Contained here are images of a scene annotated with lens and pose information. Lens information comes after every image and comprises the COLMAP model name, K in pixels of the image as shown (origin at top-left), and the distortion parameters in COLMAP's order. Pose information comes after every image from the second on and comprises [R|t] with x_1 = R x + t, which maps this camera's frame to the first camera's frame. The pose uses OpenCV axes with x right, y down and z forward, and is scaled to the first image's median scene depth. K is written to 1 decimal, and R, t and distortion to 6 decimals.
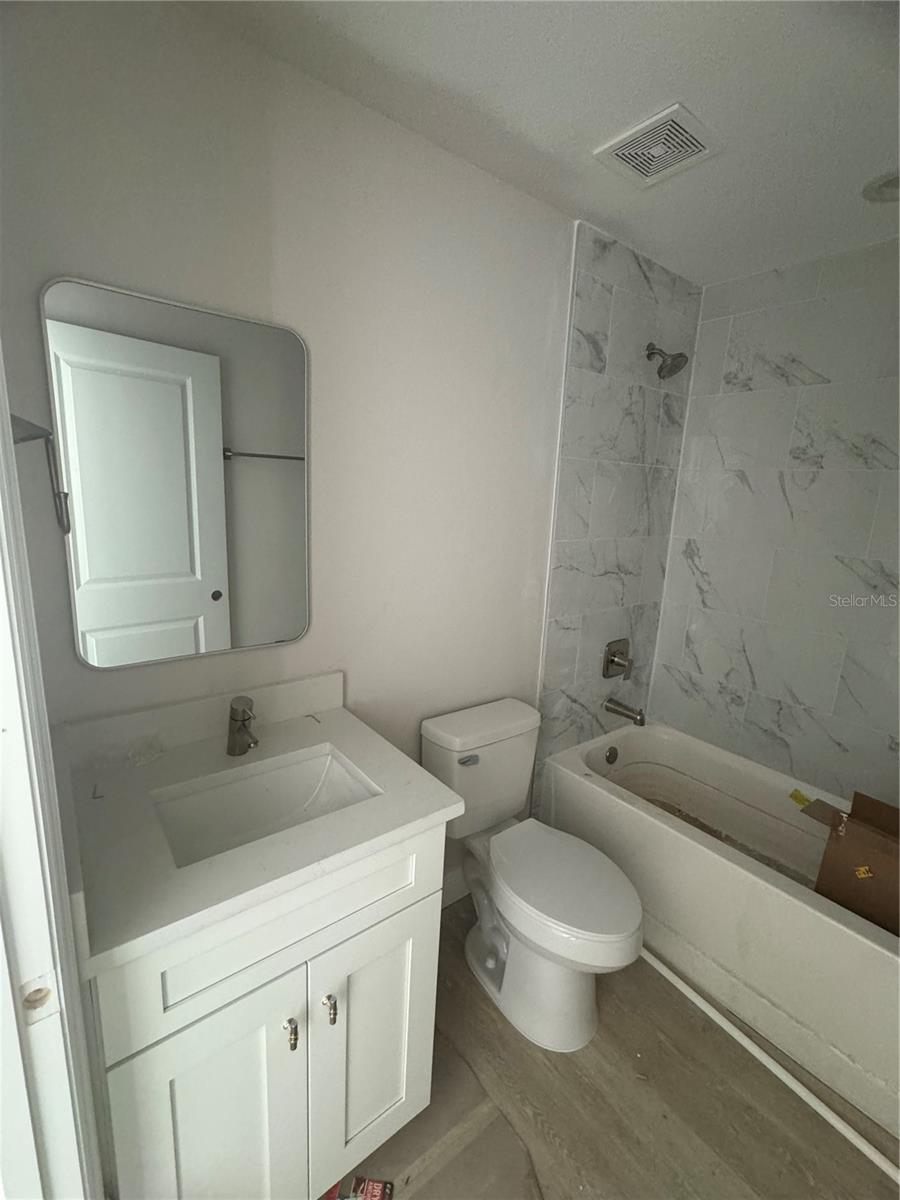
lens RADIAL K [[522.2, 0, 454.0], [0, 522.2, 597.8], [0, 0, 1]] dist [-0.003425, 0.000606]
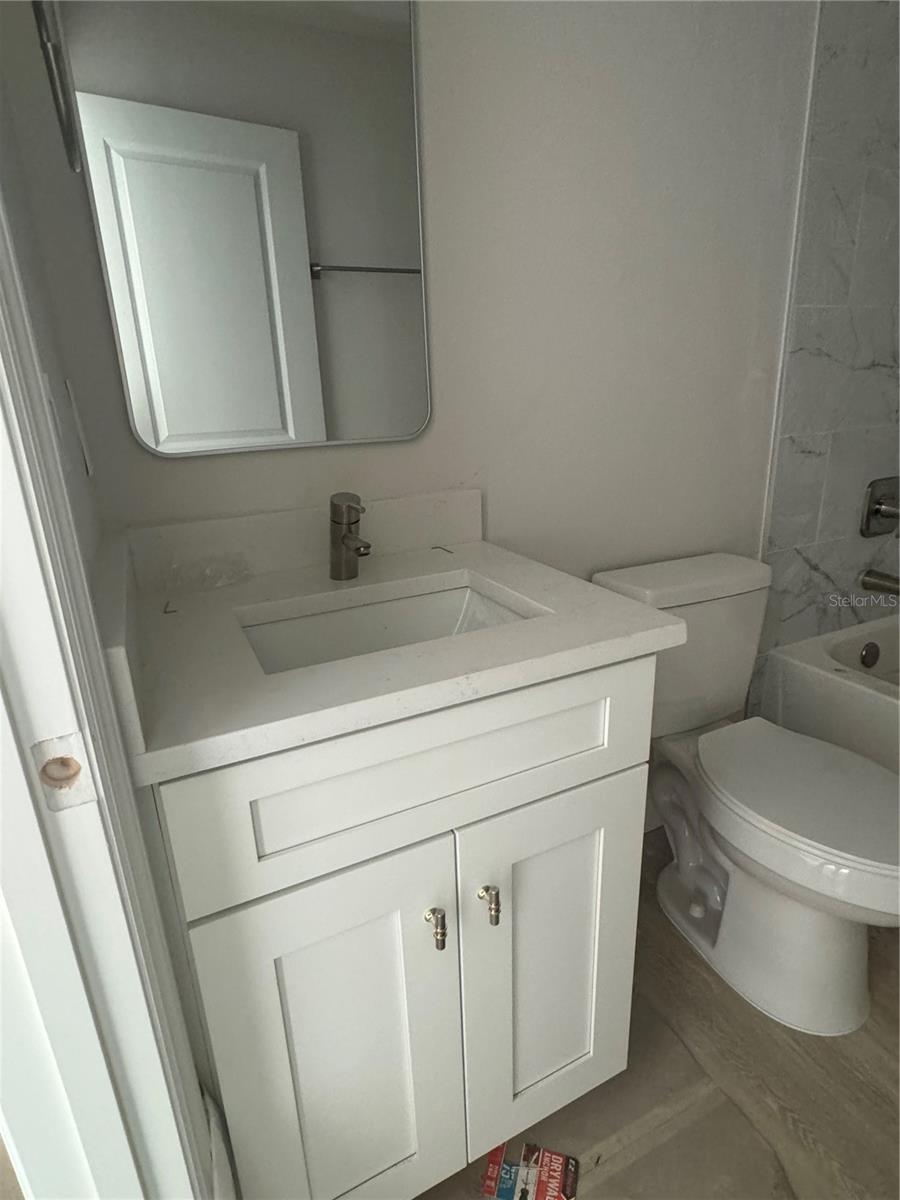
lens RADIAL K [[639.1, 0, 455.1], [0, 639.1, 594.4], [0, 0, 1]] dist [-0.002903, 0.001466]
pose [[0.974842, -0.017043, -0.222247, -0.041447], [0.039837, 0.994340, 0.098489, 0.140223], [0.219310, -0.104865, 0.970003, 0.103498]]
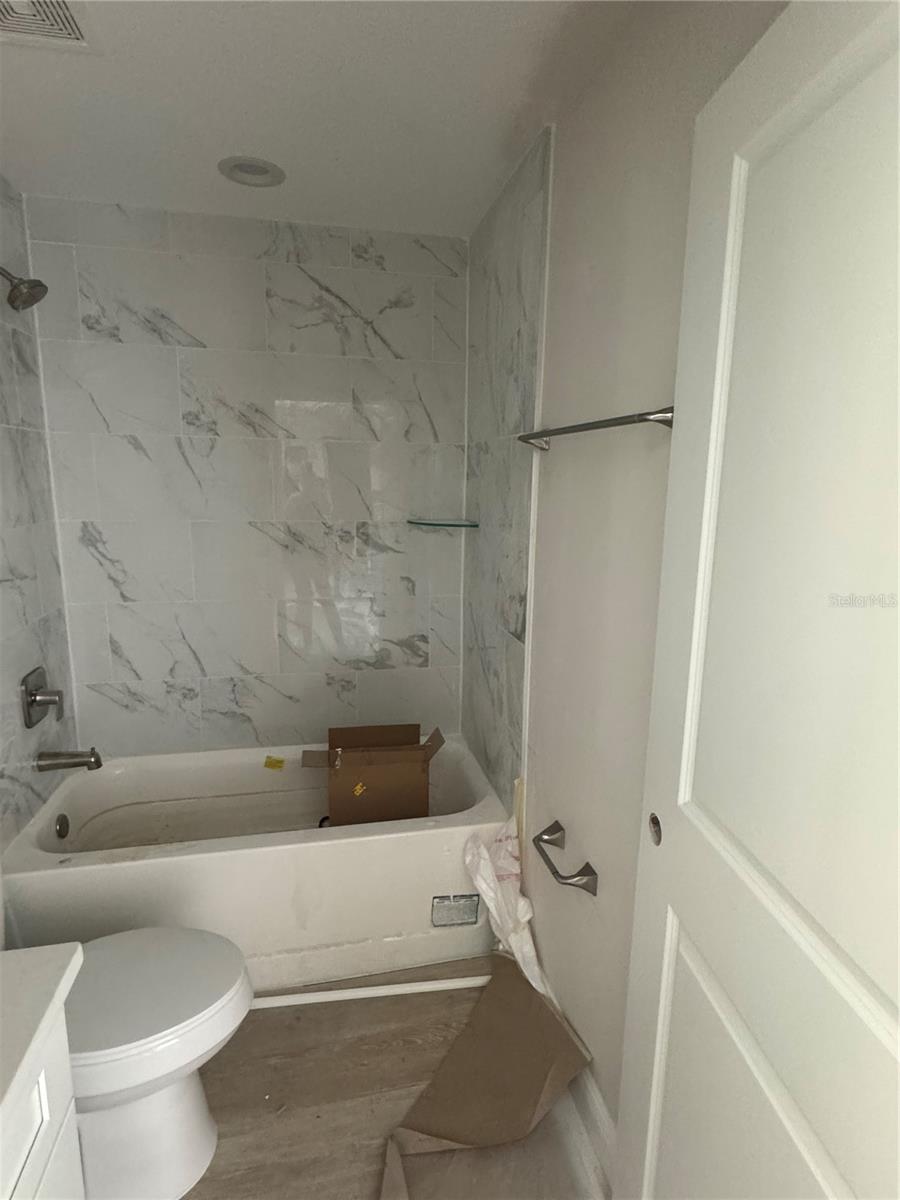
lens RADIAL K [[639.1, 0, 453.8], [0, 639.1, 596.3], [0, 0, 1]] dist [-0.002903, 0.001466]
pose [[0.433033, -0.207314, 0.877213, -0.204039], [0.192275, 0.972038, 0.134808, -0.029219], [-0.880632, 0.110290, 0.460786, 0.084138]]
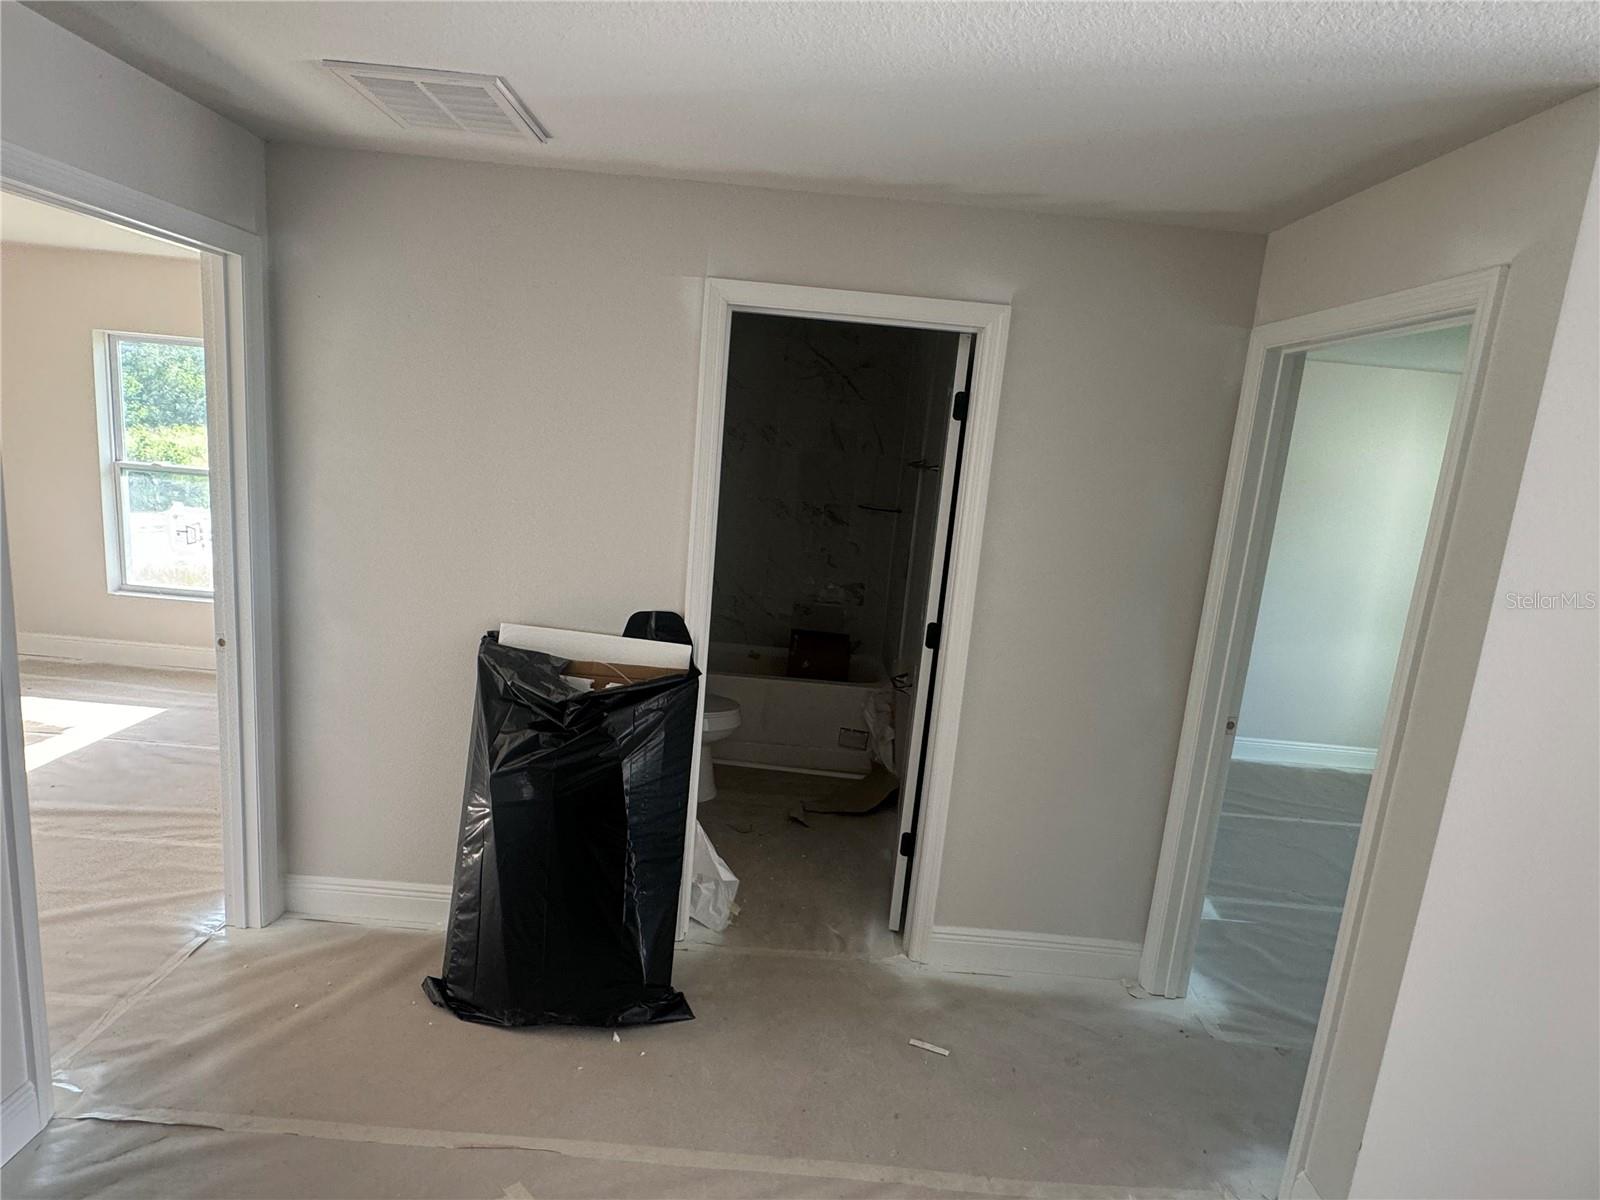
lens RADIAL K [[852.1, 0, 798.7], [0, 852.1, 601.2], [0, 0, 1]] dist [-0.002903, 0.001466]
pose [[0.624568, -0.134025, 0.769384, -1.159648], [0.105501, 0.990613, 0.086920, 0.020733], [-0.773812, 0.026883, 0.632845, -0.692745]]
